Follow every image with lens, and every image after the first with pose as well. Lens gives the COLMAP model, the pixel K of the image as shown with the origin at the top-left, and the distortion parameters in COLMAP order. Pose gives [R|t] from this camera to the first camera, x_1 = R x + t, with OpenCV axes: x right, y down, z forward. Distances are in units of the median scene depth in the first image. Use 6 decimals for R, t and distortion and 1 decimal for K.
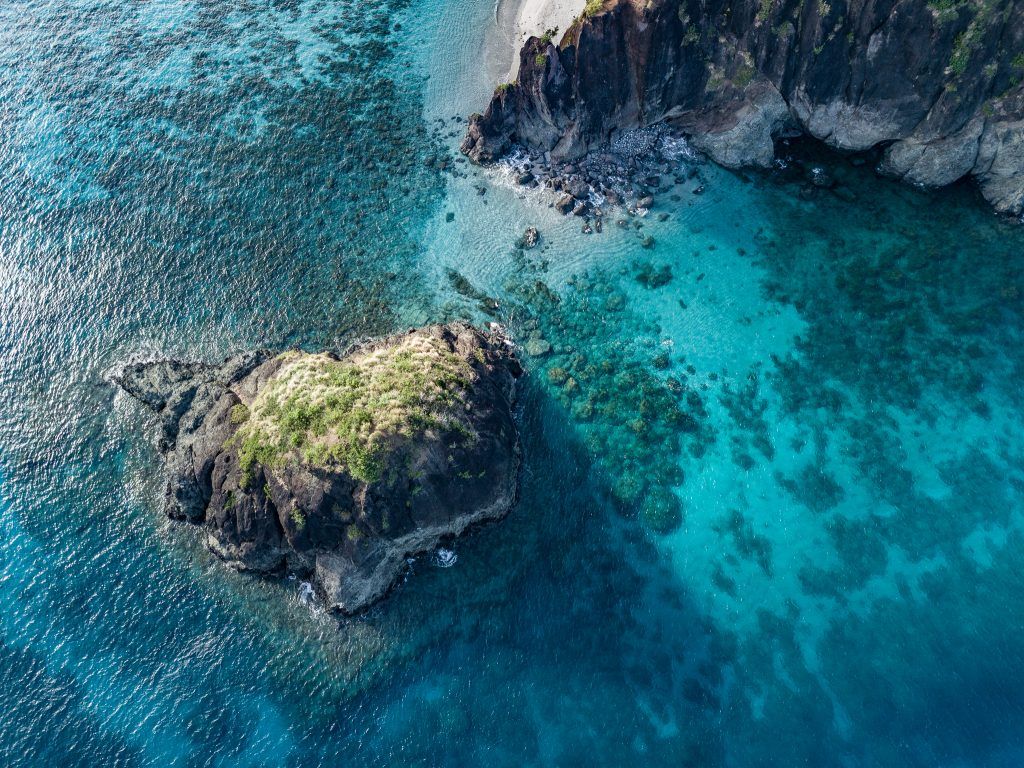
lens RADIAL K [[753.5, 0, 509.3], [0, 753.5, 381.0], [0, 0, 1]] dist [-0.012240, -0.003338]
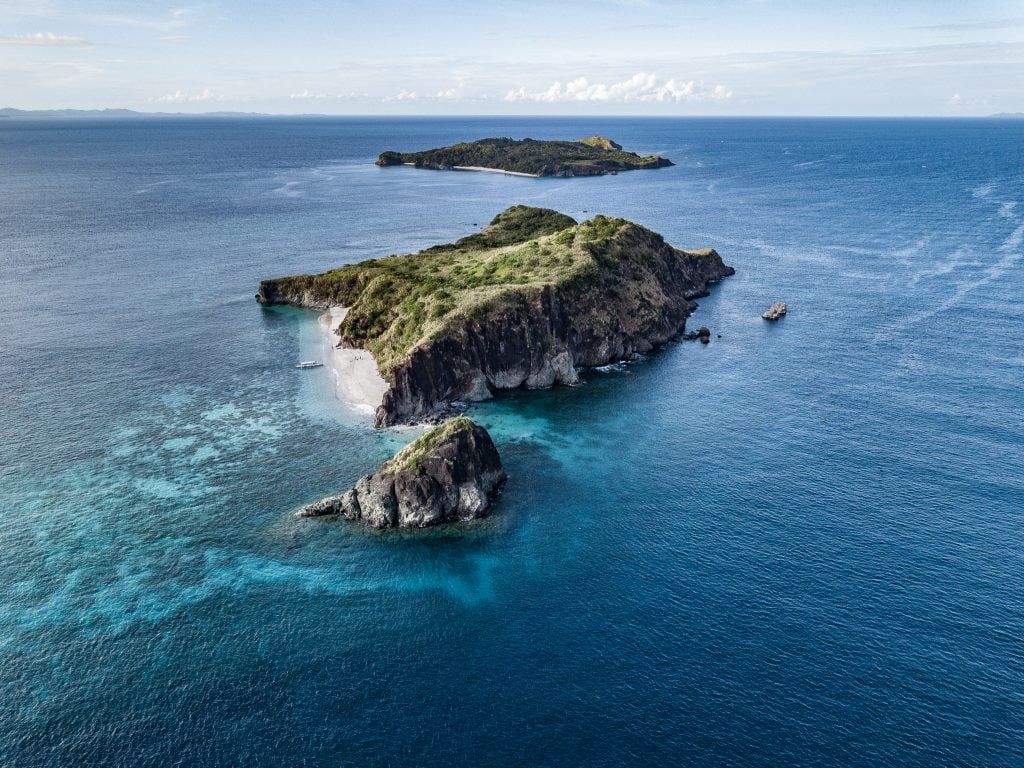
lens RADIAL K [[753.5, 0, 513.3], [0, 753.5, 384.5], [0, 0, 1]] dist [-0.012240, -0.003338]
pose [[0.752137, -0.198995, 0.628244, -1.146479], [0.591964, 0.622947, -0.511385, 0.990020], [-0.289600, 0.756530, 0.586340, -0.475340]]
